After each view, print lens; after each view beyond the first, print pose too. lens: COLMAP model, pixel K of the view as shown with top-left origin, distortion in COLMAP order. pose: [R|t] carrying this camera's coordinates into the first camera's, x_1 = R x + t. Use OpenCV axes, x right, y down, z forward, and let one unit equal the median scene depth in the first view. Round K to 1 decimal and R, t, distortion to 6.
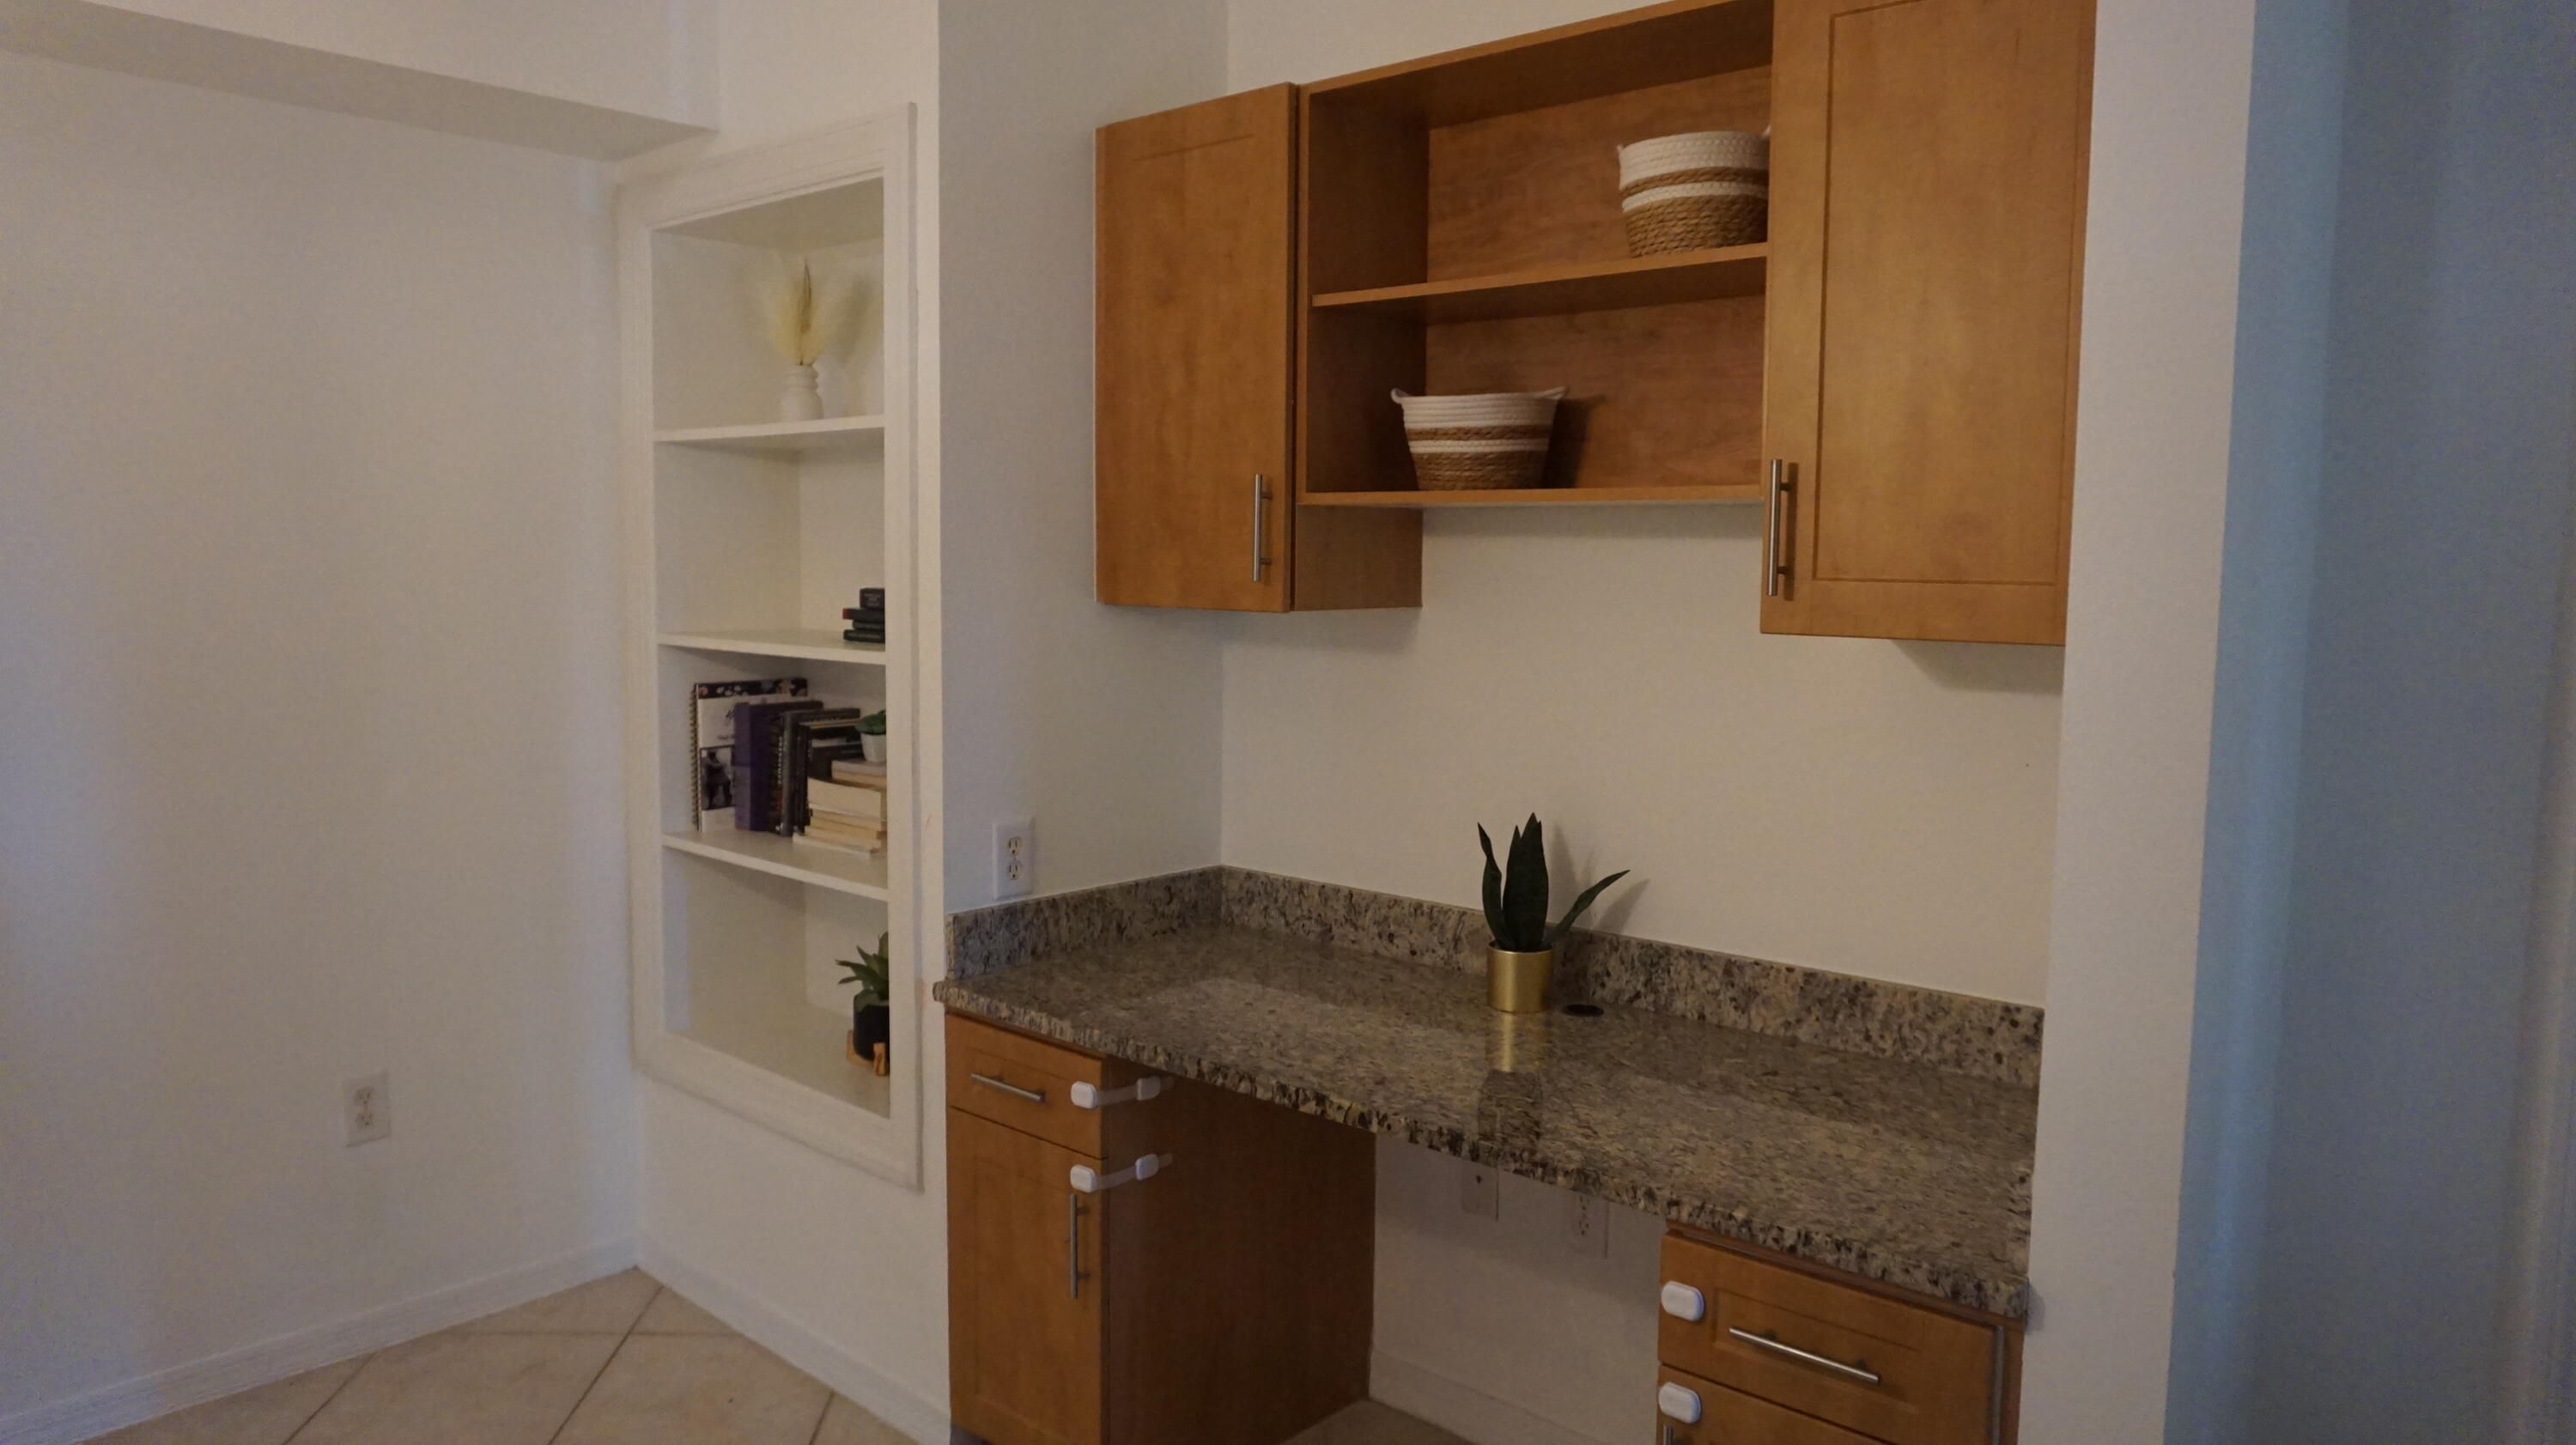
lens RADIAL K [[1721.3, 0, 1289.8], [0, 1721.3, 710.8], [0, 0, 1]] dist [-0.040469, 0.038972]
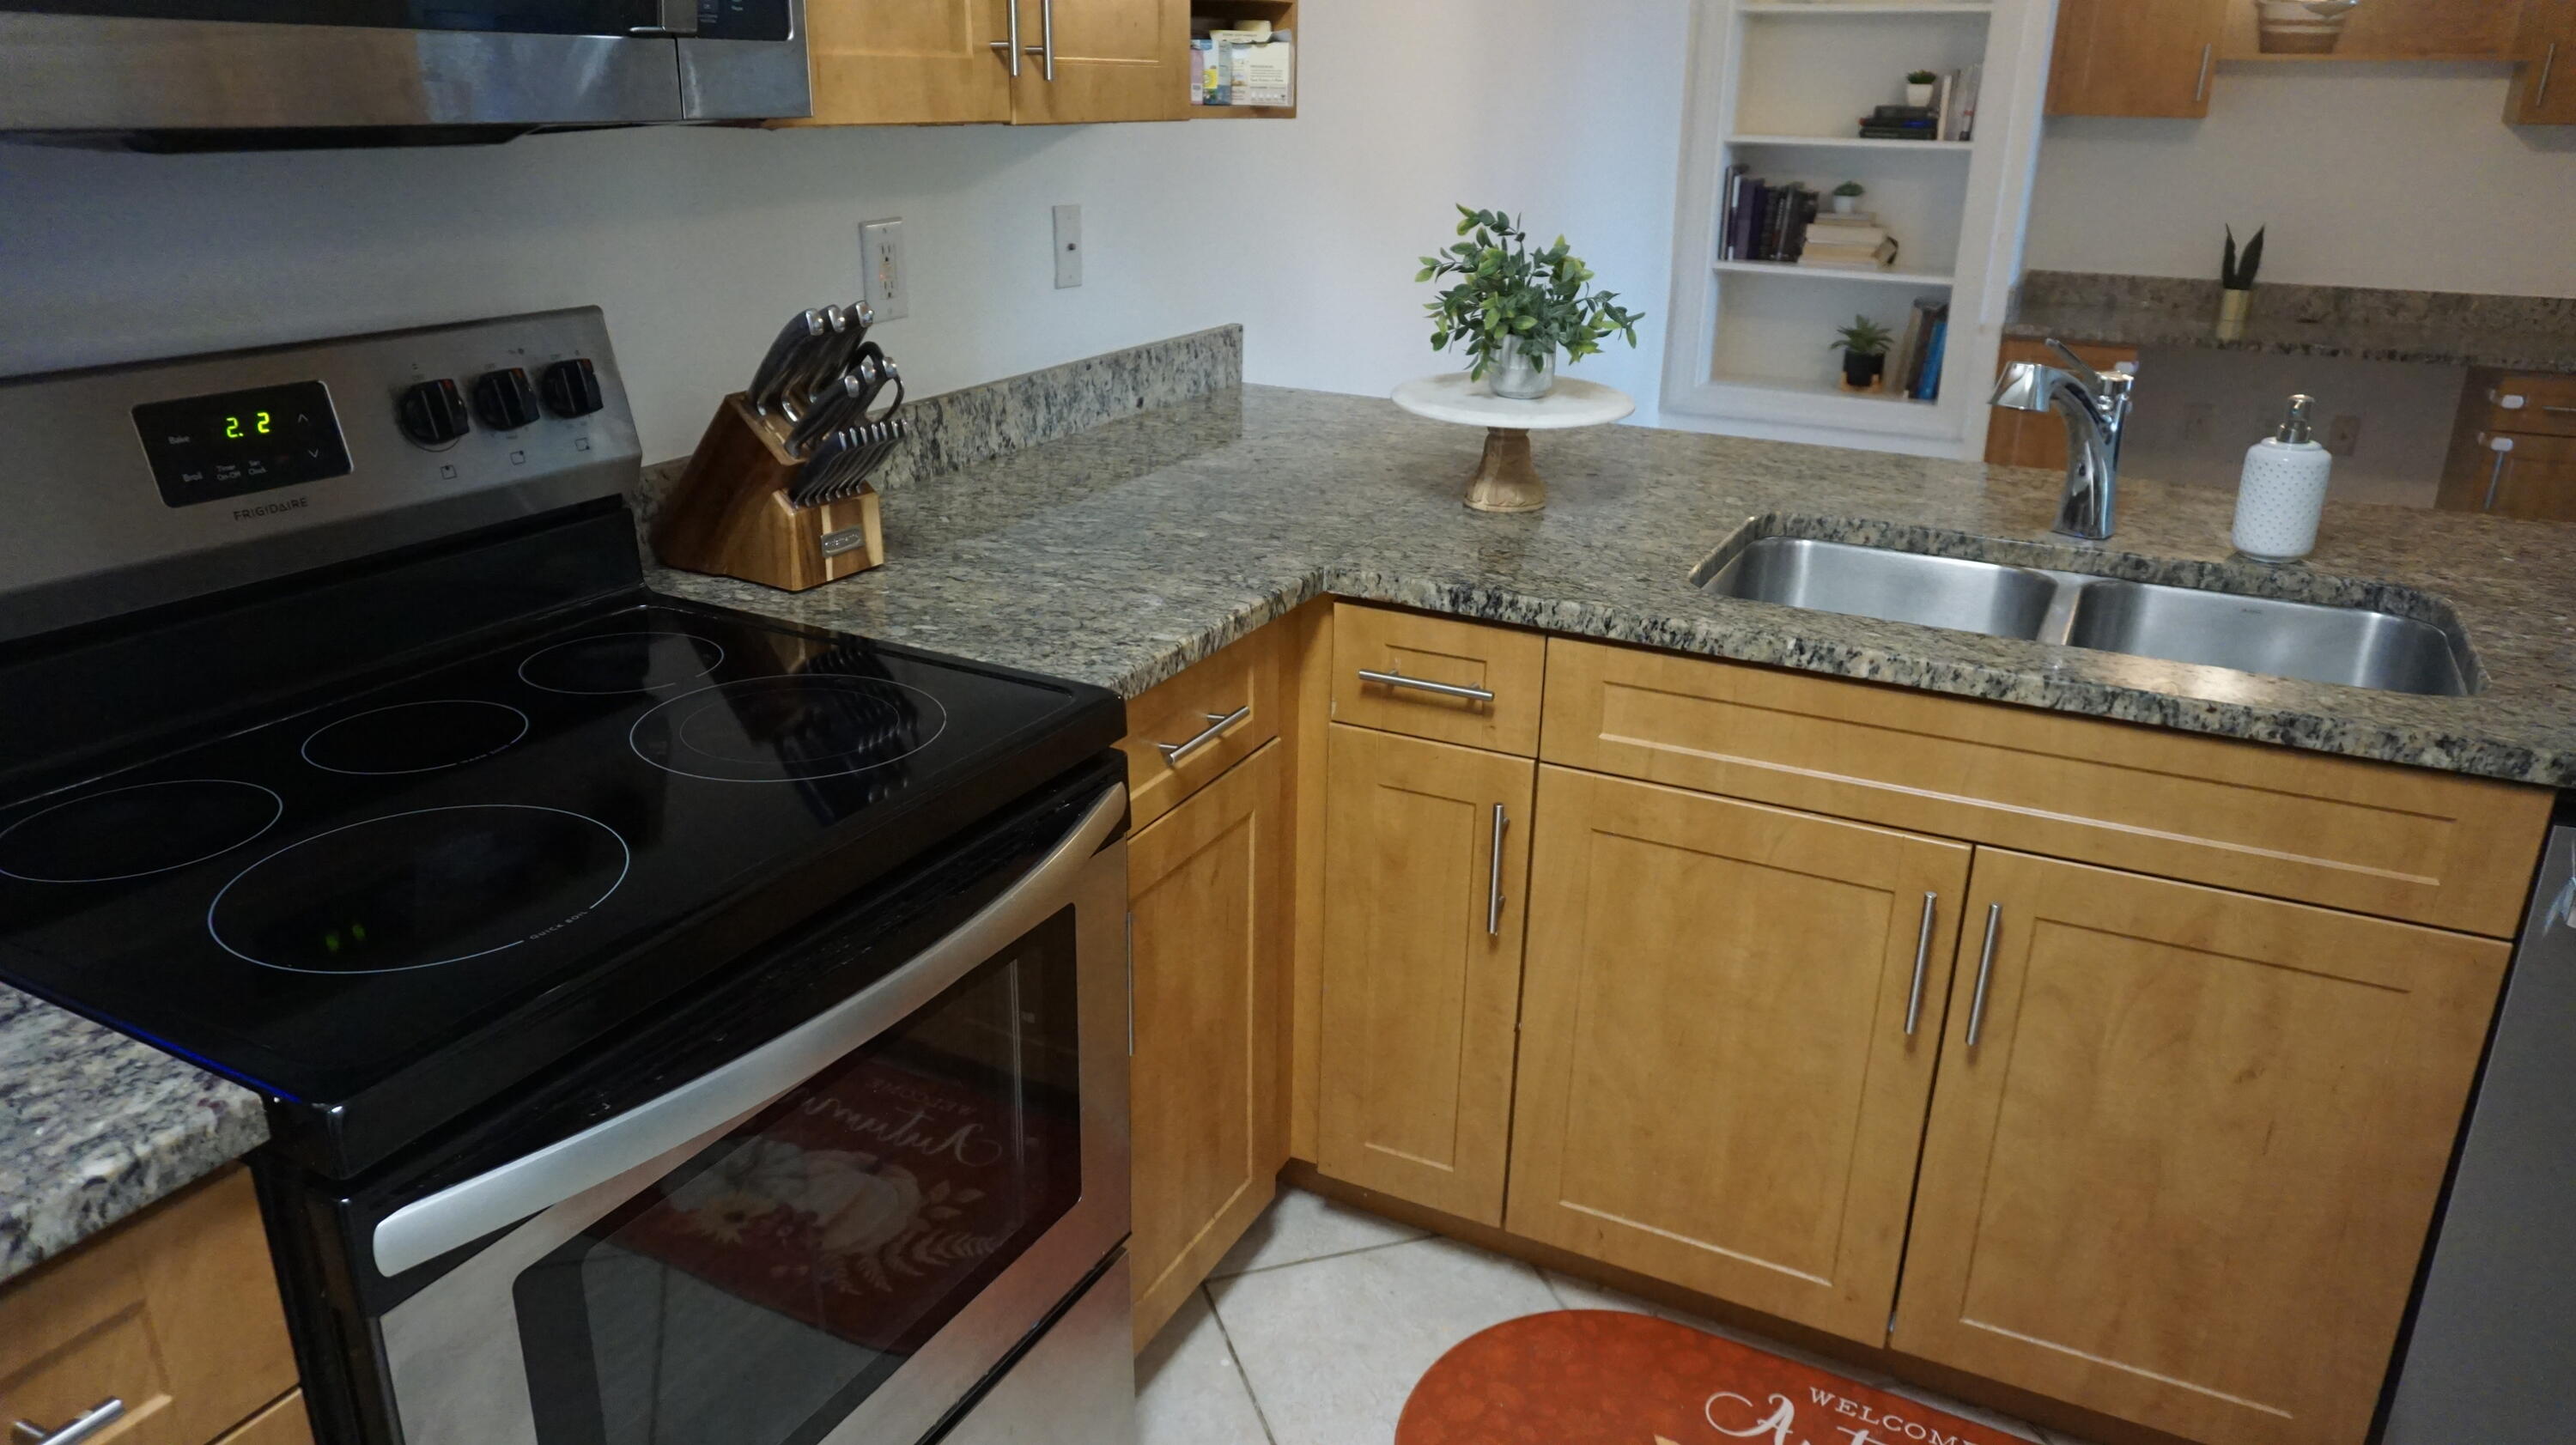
lens RADIAL K [[1721.3, 0, 1289.8], [0, 1721.3, 710.8], [0, 0, 1]] dist [-0.040469, 0.038972]
pose [[0.964796, -0.087631, 0.247972, -1.553205], [0.021410, 0.965897, 0.258039, 0.071255], [-0.262128, -0.243646, 0.933769, -0.702141]]
